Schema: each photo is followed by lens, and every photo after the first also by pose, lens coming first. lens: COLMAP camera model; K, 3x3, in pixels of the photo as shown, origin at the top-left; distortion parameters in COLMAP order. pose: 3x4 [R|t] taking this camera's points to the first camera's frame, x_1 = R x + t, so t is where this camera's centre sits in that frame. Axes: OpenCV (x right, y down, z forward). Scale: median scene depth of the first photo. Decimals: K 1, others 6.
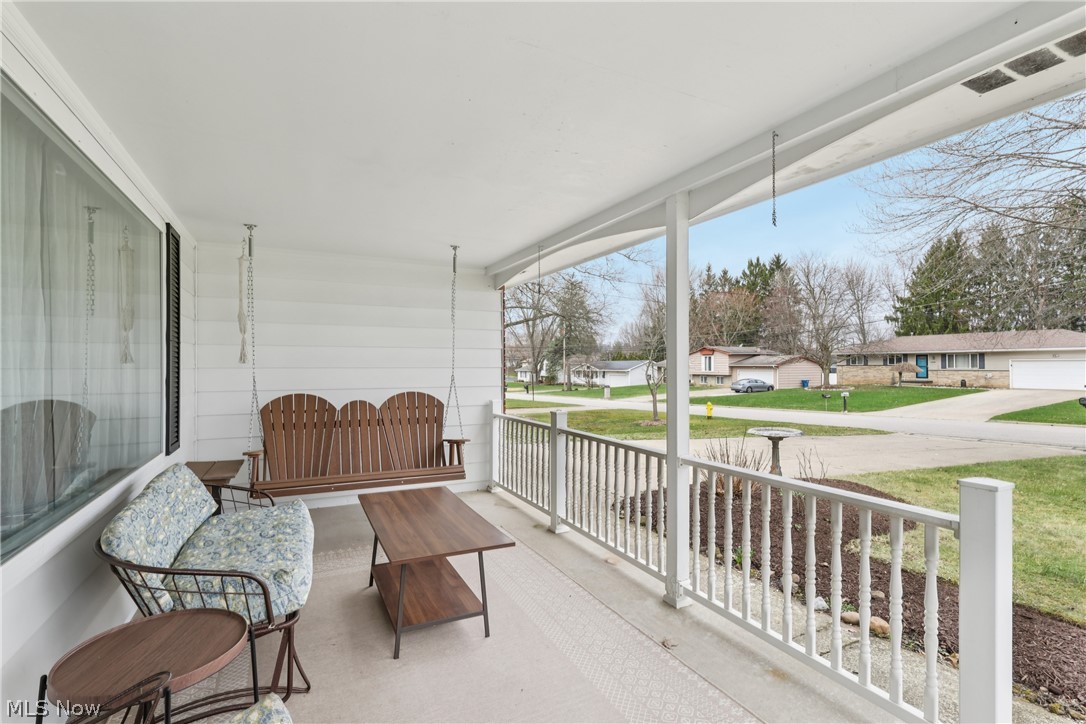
lens RADIAL K [[500.3, 0, 539.8], [0, 500.3, 362.5], [0, 0, 1]] dist [-0.000411, -0.000026]
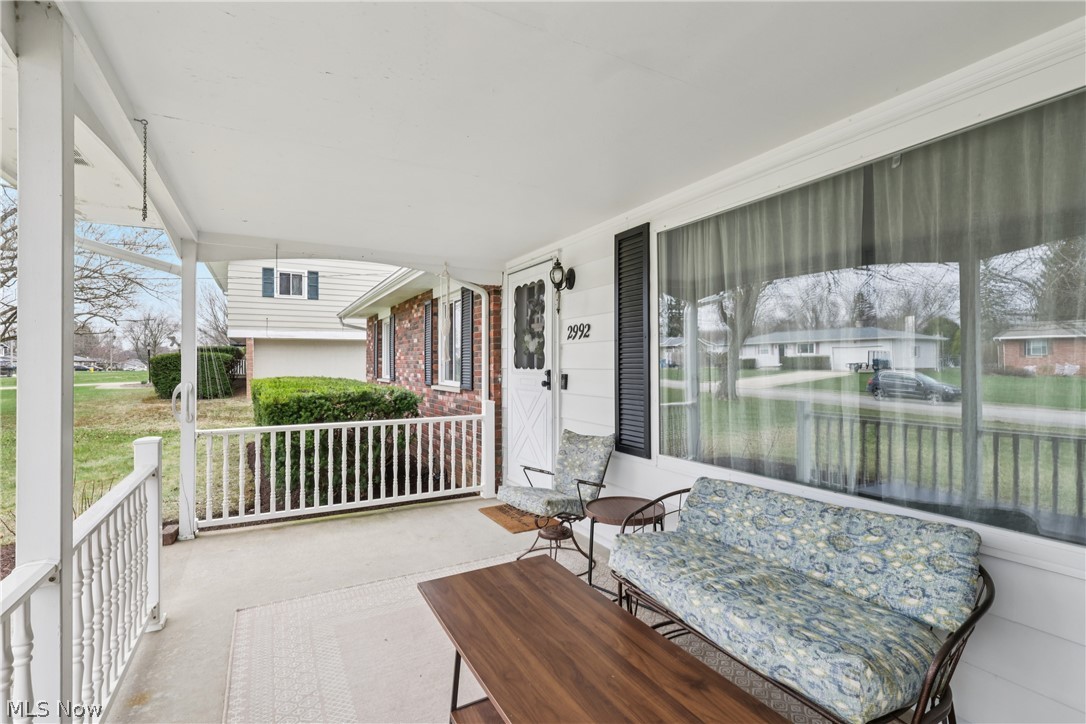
lens RADIAL K [[500.3, 0, 539.8], [0, 500.3, 362.5], [0, 0, 1]] dist [-0.000411, -0.000026]
pose [[-0.999255, 0.004654, -0.038311, -0.232790], [0.004707, 0.999988, -0.001290, 0.000023], [0.038305, -0.001469, -0.999265, 1.933762]]
